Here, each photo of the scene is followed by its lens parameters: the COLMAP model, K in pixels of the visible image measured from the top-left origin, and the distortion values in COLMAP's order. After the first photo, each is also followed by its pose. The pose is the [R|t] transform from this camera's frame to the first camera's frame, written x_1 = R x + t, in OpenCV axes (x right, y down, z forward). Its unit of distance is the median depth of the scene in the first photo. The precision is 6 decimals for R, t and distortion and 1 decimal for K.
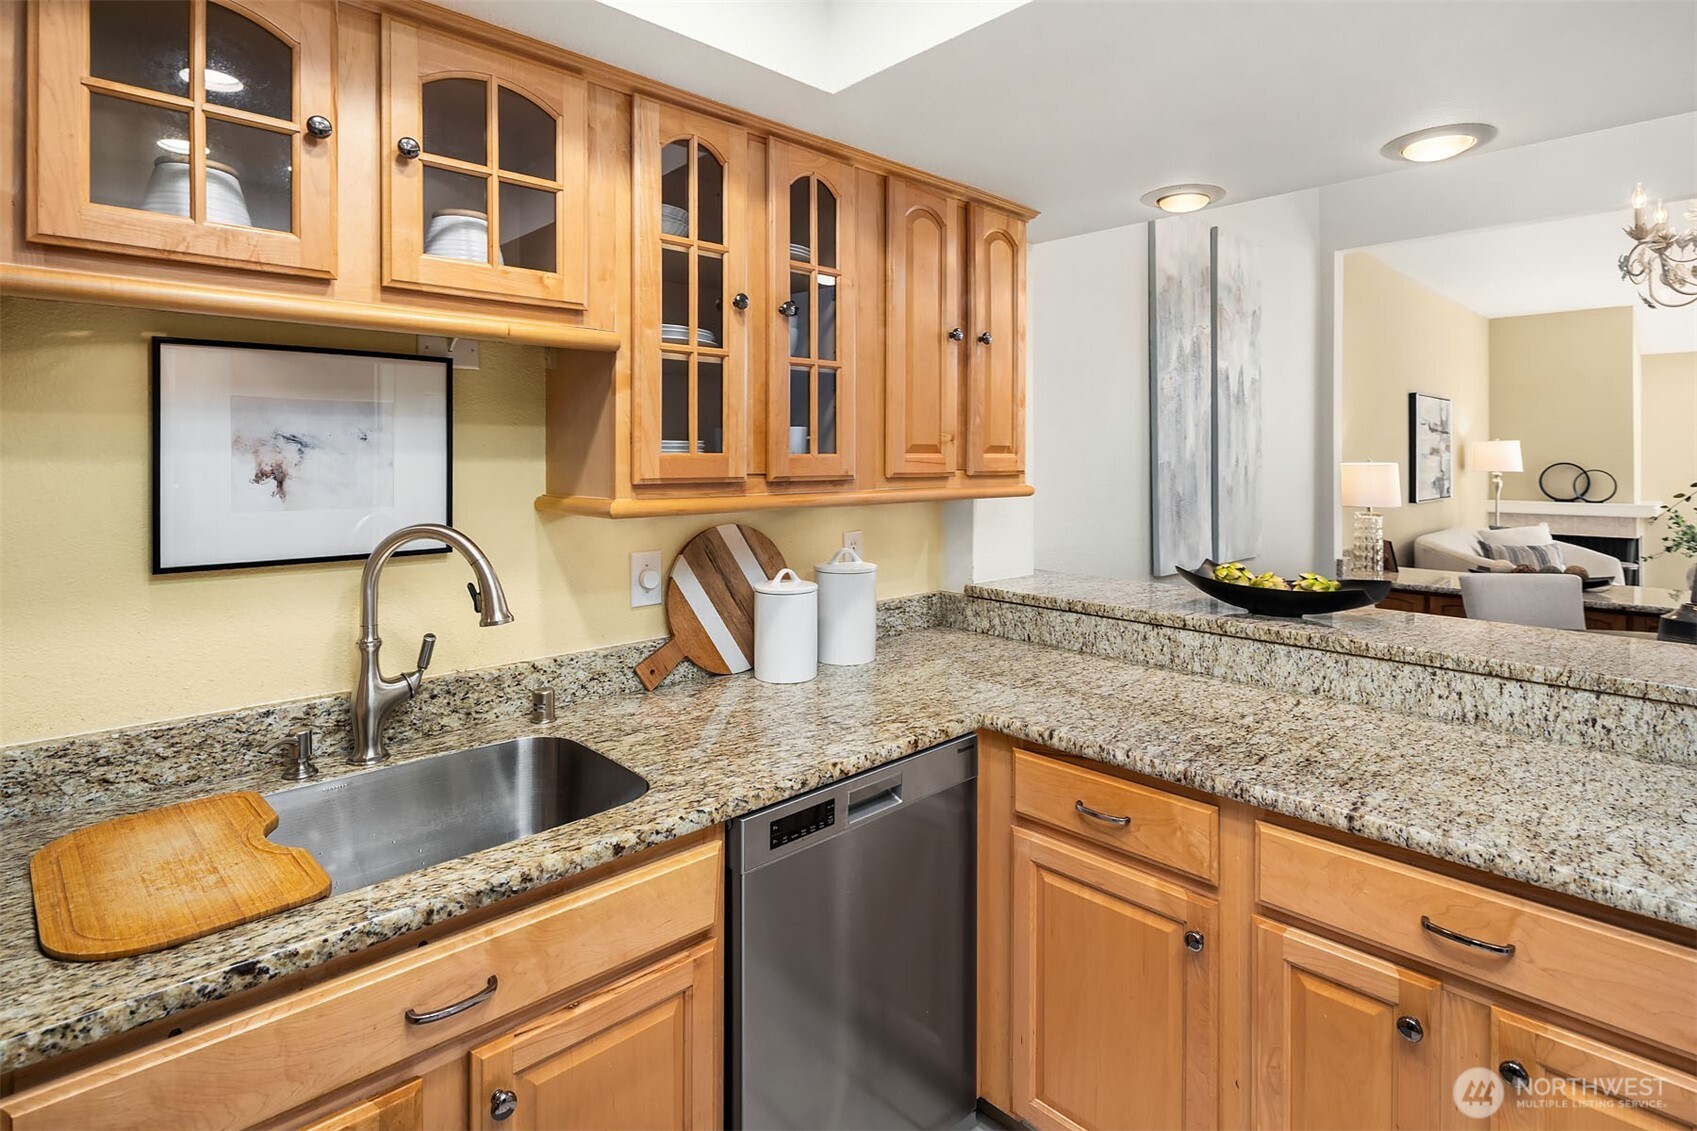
lens RADIAL K [[888.3, 0, 795.4], [0, 888.3, 460.2], [0, 0, 1]] dist [0.000548, -0.000132]
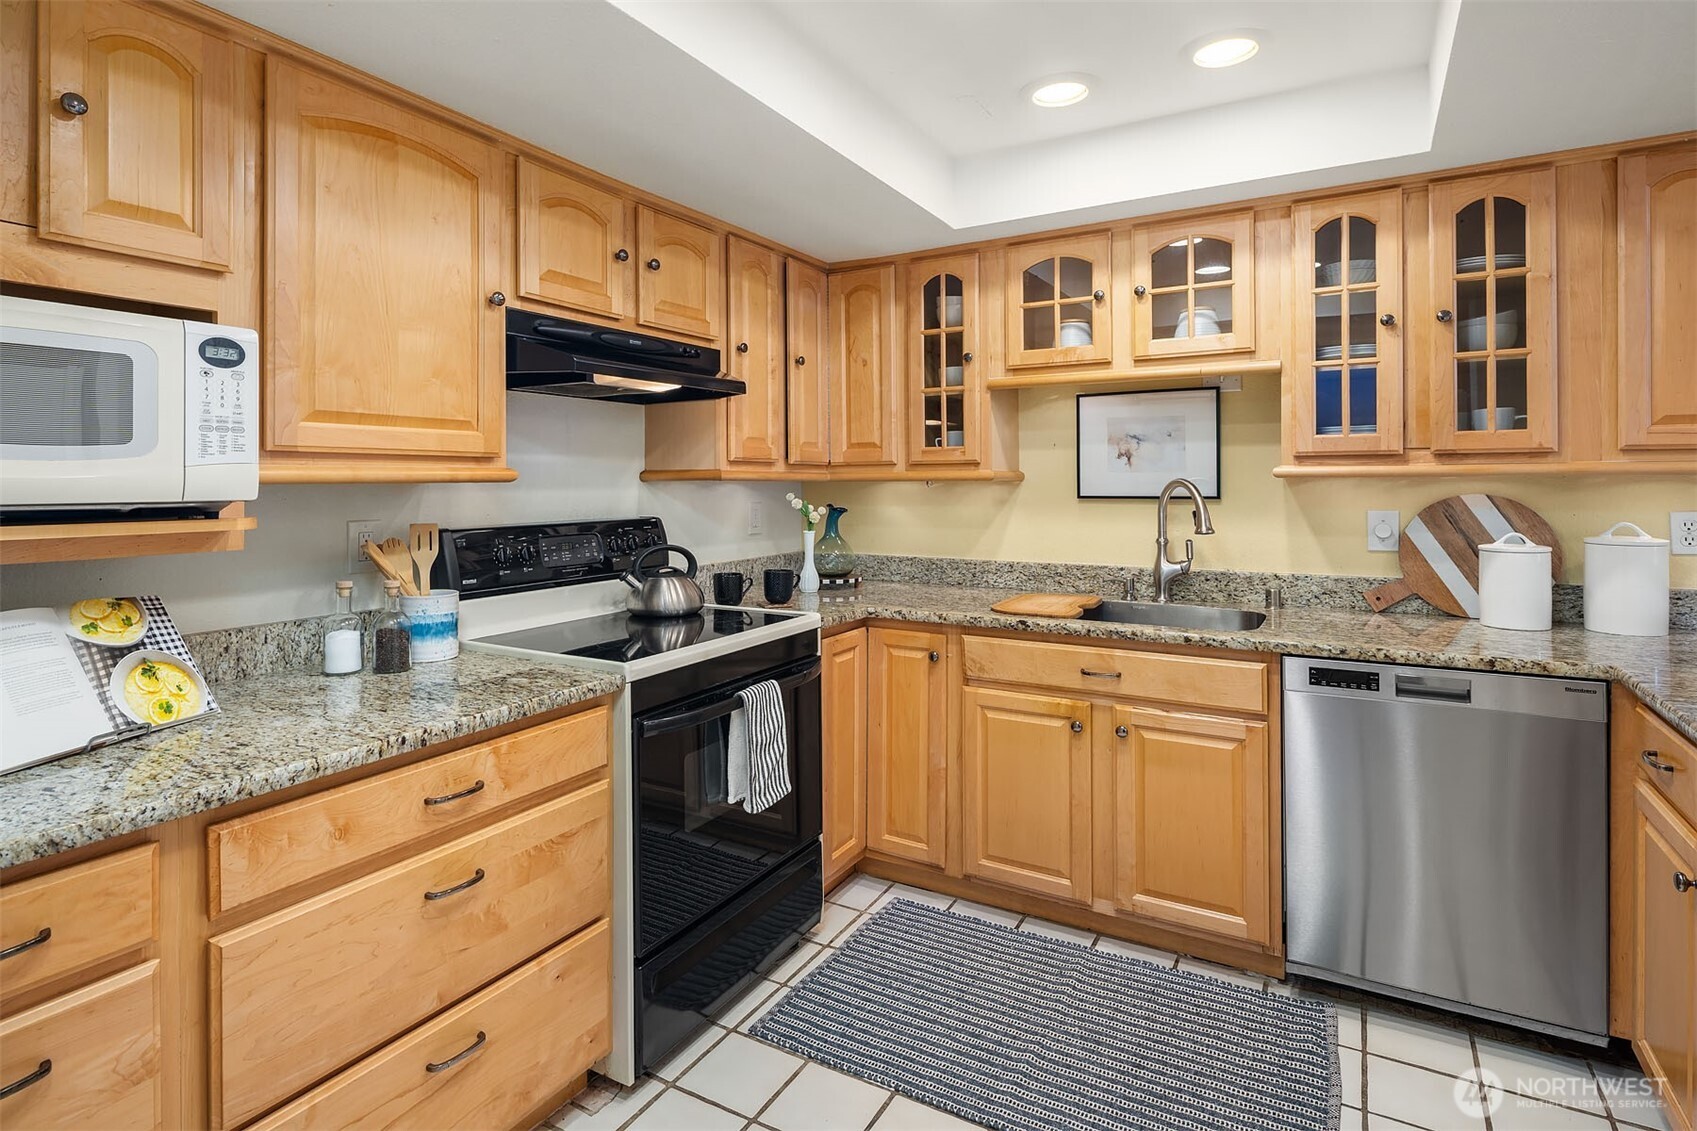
lens RADIAL K [[852.1, 0, 868.4], [0, 852.1, 487.7], [0, 0, 1]] dist [0.002991, 0.000497]
pose [[0.326916, 0.005557, -0.945037, 0.965936], [0.004603, 0.999961, 0.007473, 0.067028], [0.945042, -0.006793, 0.326878, -0.186673]]
